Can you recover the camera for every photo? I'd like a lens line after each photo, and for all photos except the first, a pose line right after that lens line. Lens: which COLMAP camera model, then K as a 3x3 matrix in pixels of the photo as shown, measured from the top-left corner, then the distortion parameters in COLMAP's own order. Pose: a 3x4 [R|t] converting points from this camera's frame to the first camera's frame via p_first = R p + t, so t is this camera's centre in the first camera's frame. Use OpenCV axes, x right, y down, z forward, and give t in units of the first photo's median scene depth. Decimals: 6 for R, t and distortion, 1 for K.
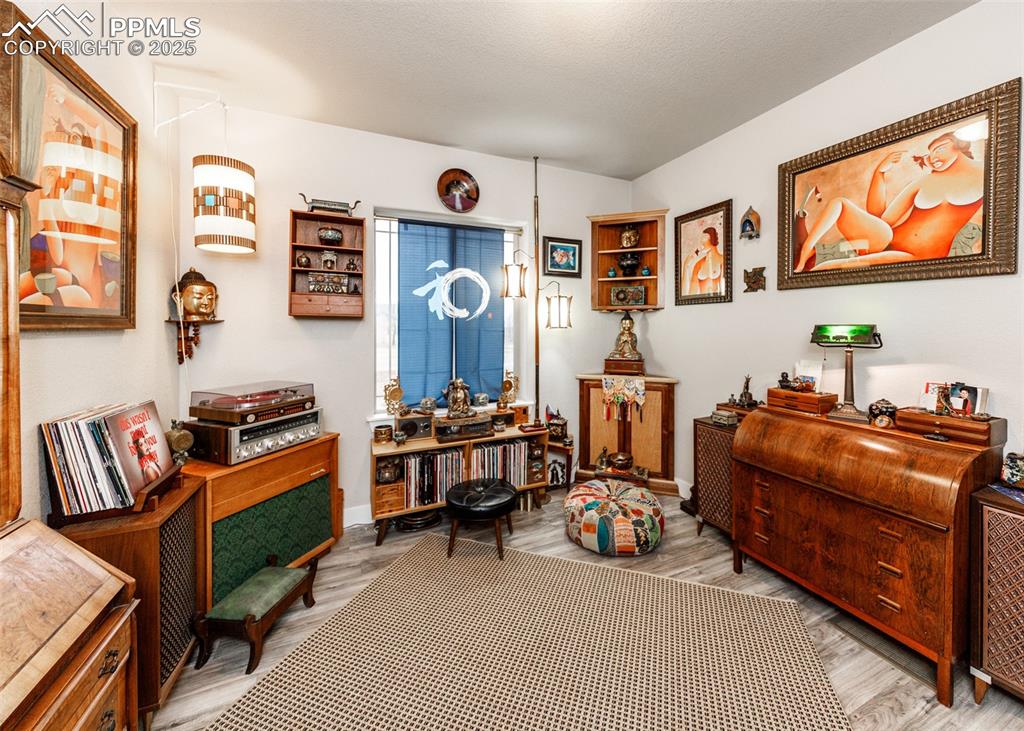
lens RADIAL K [[385.1, 0, 530.0], [0, 385.1, 328.4], [0, 0, 1]] dist [-0.000787, -0.000245]
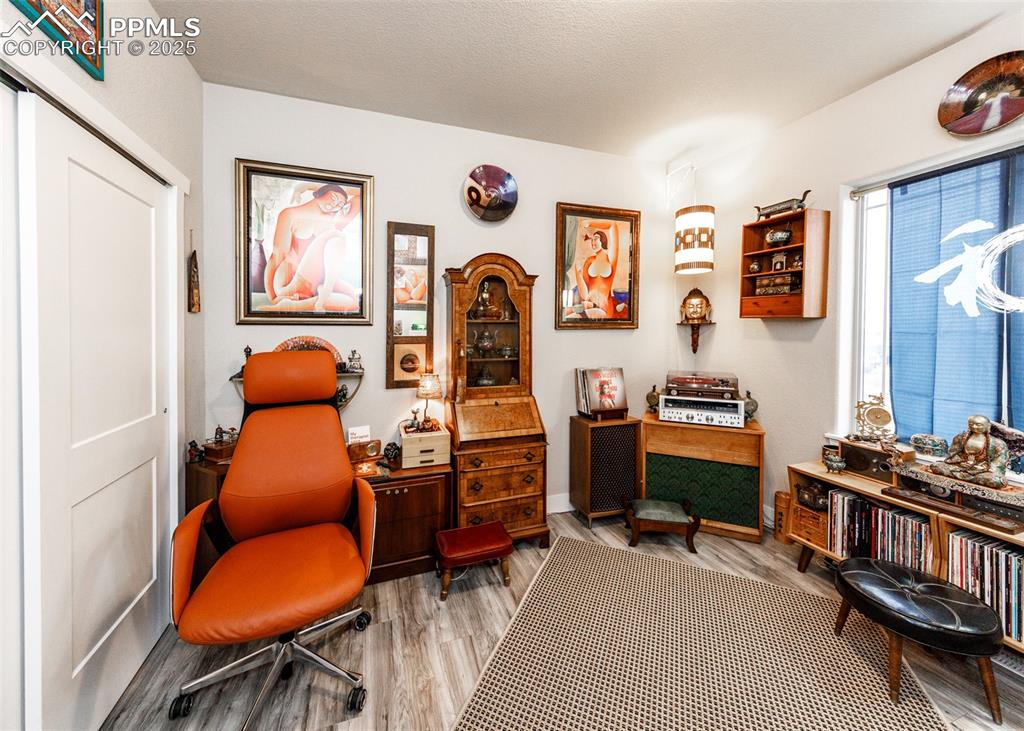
lens RADIAL K [[385.1, 0, 514.0], [0, 385.1, 327.7], [0, 0, 1]] dist [-0.000787, -0.000245]
pose [[-0.074691, 0.002948, -0.997202, 0.534687], [-0.007105, 0.999969, 0.003488, -0.003105], [0.997181, 0.007345, -0.074668, 0.385226]]
